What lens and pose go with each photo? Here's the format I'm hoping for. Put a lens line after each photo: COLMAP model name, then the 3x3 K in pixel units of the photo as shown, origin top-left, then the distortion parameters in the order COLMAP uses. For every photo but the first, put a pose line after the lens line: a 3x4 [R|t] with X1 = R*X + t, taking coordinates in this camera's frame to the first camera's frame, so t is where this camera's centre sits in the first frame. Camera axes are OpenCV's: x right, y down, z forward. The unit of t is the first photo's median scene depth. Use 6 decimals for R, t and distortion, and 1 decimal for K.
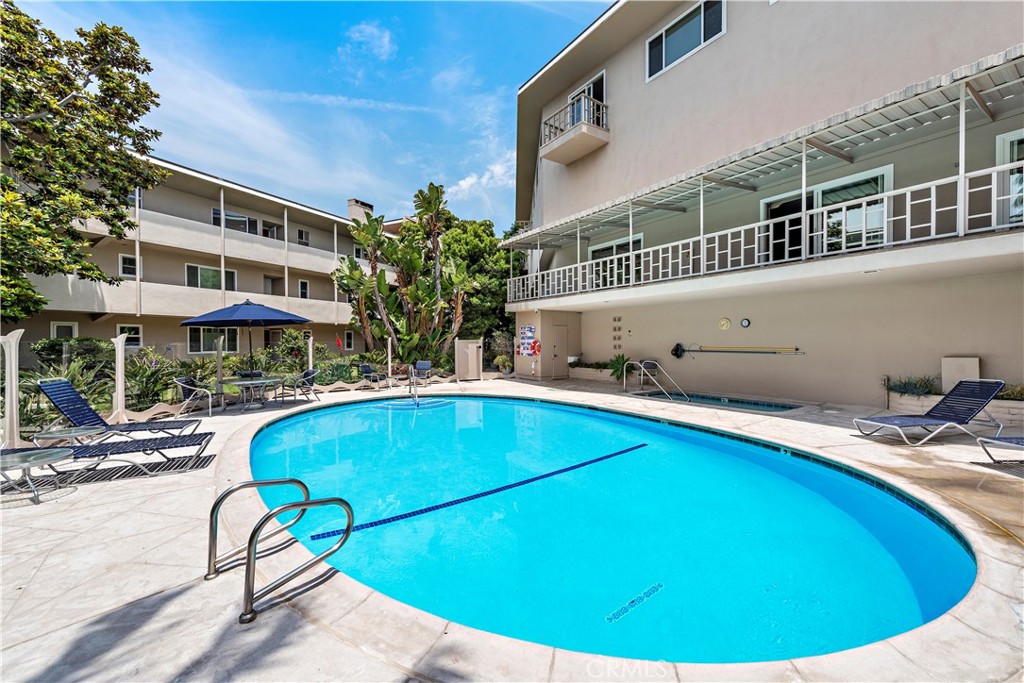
lens RADIAL K [[414.8, 0, 512.0], [0, 414.8, 341.5], [0, 0, 1]] dist [0.002459, 0.000116]
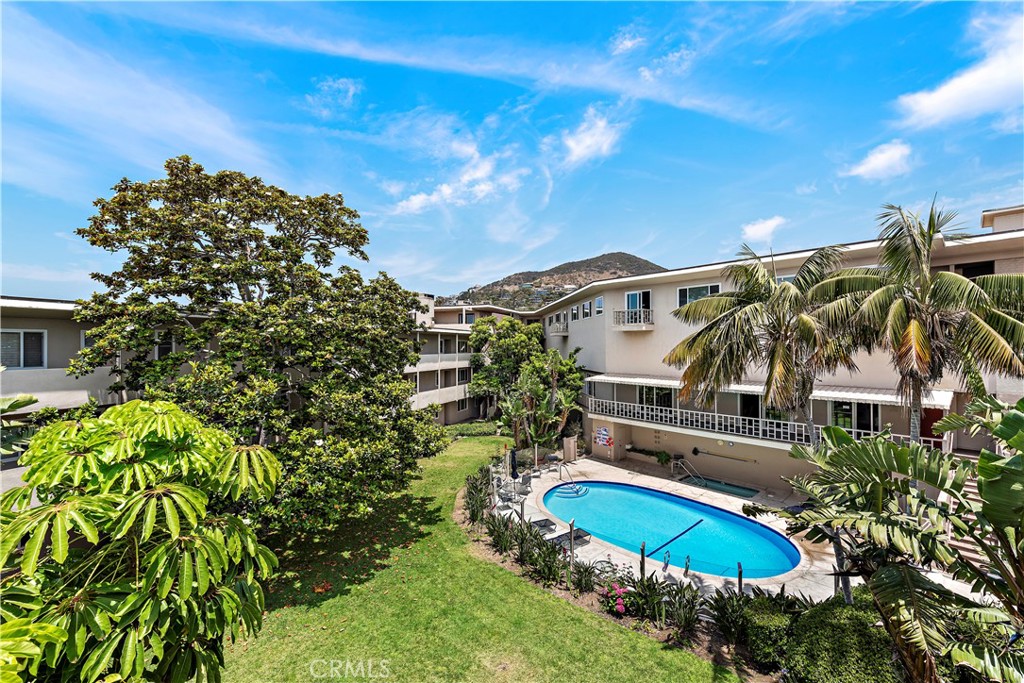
lens RADIAL K [[418.0, 0, 512.0], [0, 418.0, 341.5], [0, 0, 1]] dist [0.008406, 0.000045]
pose [[0.993014, 0.002204, 0.117976, -0.598530], [-0.000746, 0.999923, -0.012396, -0.411704], [-0.117995, 0.012221, 0.992939, -0.739778]]
